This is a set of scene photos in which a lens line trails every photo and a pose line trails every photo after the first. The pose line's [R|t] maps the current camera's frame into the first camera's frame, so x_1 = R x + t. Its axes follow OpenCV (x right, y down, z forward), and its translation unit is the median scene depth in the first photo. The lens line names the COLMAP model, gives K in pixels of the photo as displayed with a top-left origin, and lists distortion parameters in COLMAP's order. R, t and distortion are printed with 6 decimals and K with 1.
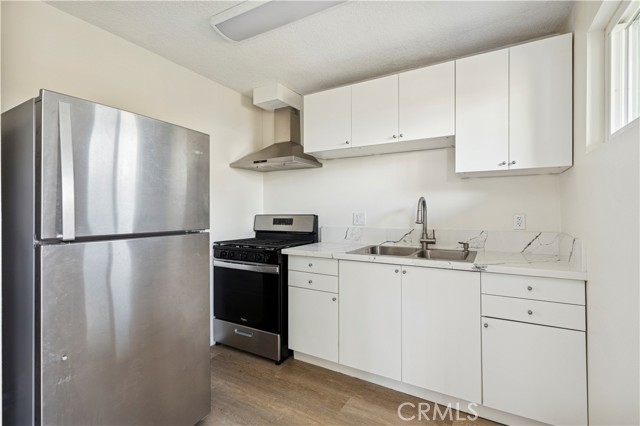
lens RADIAL K [[294.5, 0, 321.7], [0, 294.5, 212.8], [0, 0, 1]] dist [0.002434, 0.000194]
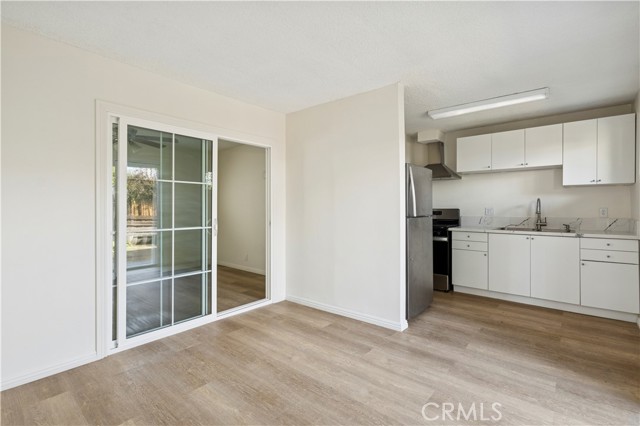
lens RADIAL K [[294.5, 0, 319.3], [0, 294.5, 210.3], [0, 0, 1]] dist [0.002434, 0.000194]
pose [[0.982867, 0.001647, -0.184310, -0.625512], [-0.000477, 0.999979, 0.006389, 0.006161], [0.184317, -0.006191, 0.982847, -0.972801]]
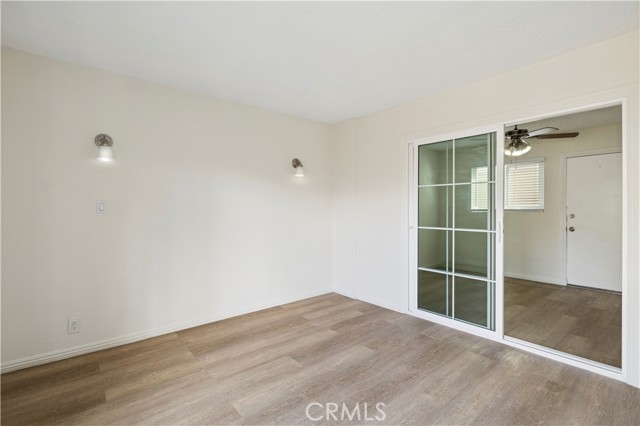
lens RADIAL K [[294.5, 0, 320.8], [0, 294.5, 209.6], [0, 0, 1]] dist [0.002434, 0.000194]
pose [[-0.335210, 0.004408, -0.942133, -0.343358], [-0.002615, 0.999981, 0.005609, 0.003640], [0.942140, 0.004344, -0.335192, -0.516124]]
